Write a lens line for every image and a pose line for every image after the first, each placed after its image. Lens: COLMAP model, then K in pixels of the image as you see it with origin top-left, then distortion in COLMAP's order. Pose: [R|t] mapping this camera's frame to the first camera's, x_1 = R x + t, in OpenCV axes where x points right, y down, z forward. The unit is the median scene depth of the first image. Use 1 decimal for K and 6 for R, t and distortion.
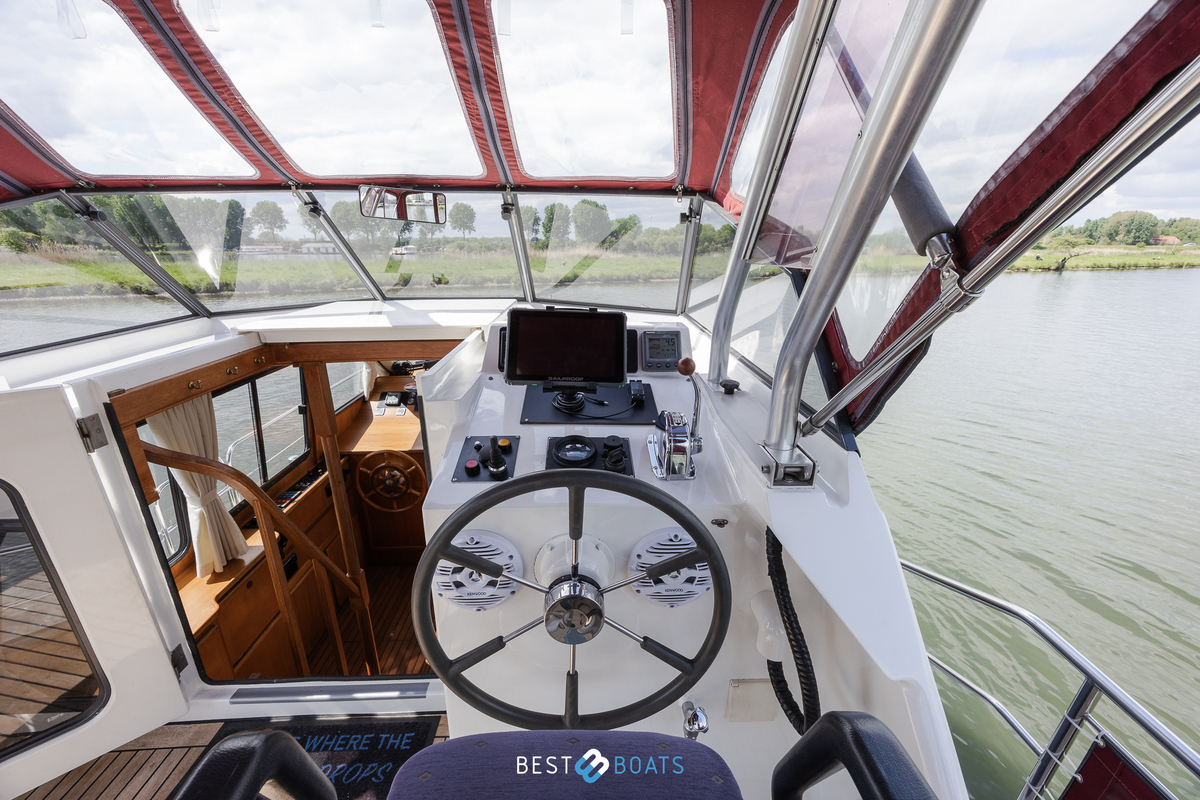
lens RADIAL K [[468.8, 0, 600.6], [0, 468.8, 399.1], [0, 0, 1]] dist [0.006011, 0.000076]
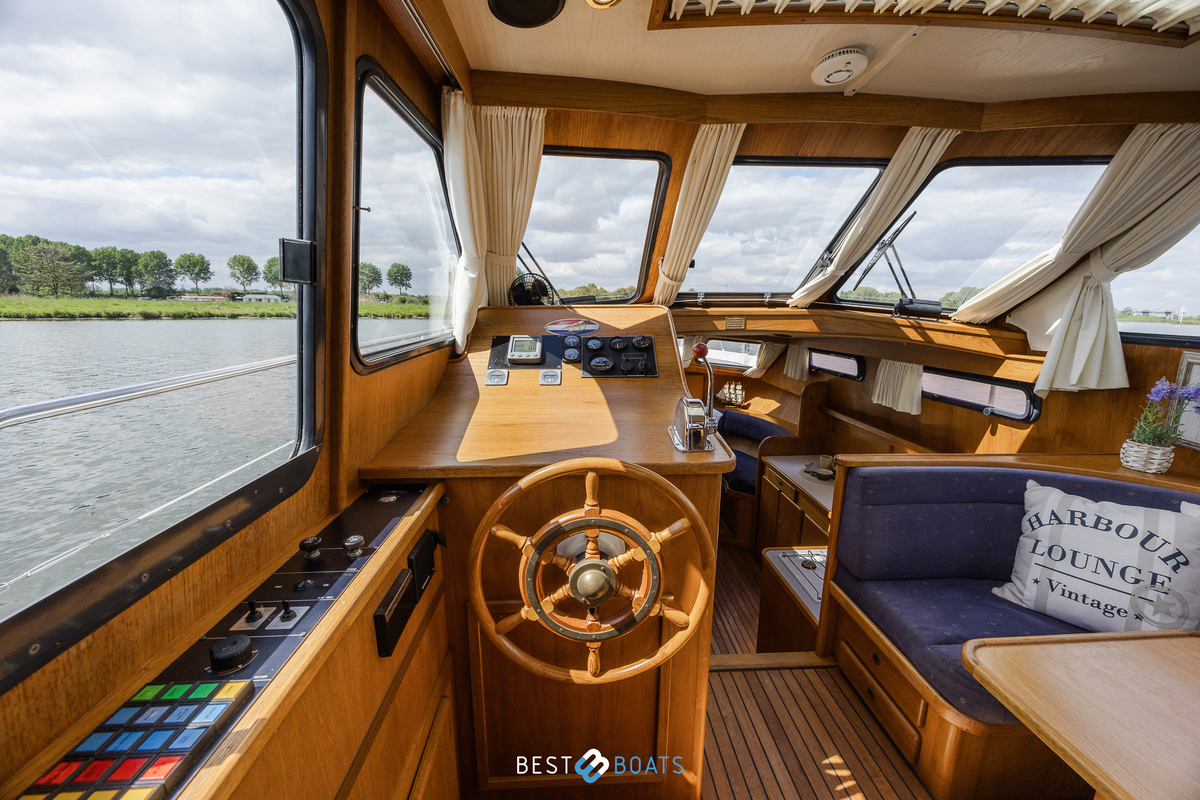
lens RADIAL K [[458.5, 0, 601.2], [0, 458.5, 401.5], [0, 0, 1]] dist [-0.000514, 0.000186]
pose [[0.999818, 0.006767, 0.017820, -0.989053], [-0.004756, 0.993856, -0.110574, 0.225473], [-0.018459, 0.110469, 0.993708, 1.578597]]
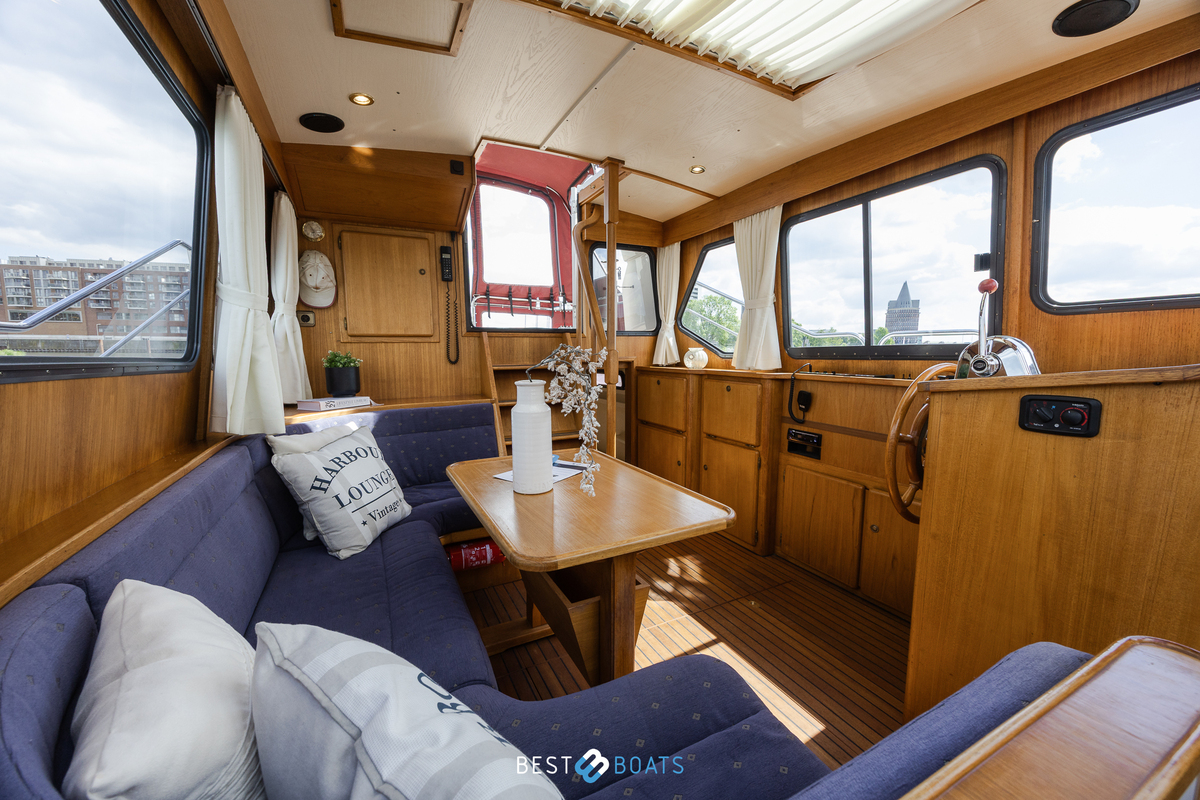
lens RADIAL K [[457.7, 0, 597.9], [0, 457.7, 402.3], [0, 0, 1]] dist [-0.000176, 0.000042]
pose [[-0.910504, 0.055821, -0.409716, 0.013773], [-0.123181, 0.909244, 0.397621, 0.029802], [0.394727, 0.412505, -0.820994, 2.665976]]
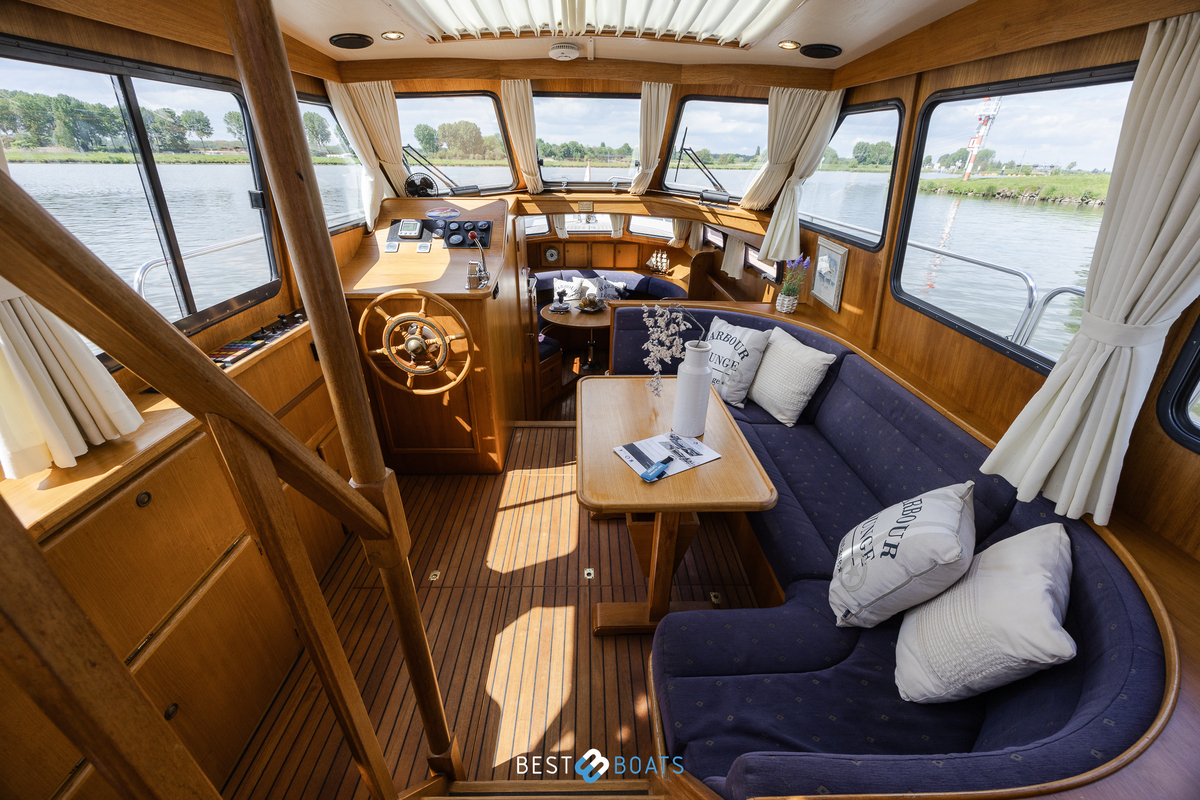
lens RADIAL K [[468.8, 0, 600.6], [0, 468.8, 399.1], [0, 0, 1]] dist [0.006011, 0.000076]
pose [[0.999724, 0.023190, -0.003674, -0.439605], [-0.022320, 0.987234, 0.157708, 0.319637], [0.007285, -0.157583, 0.987479, 0.829056]]
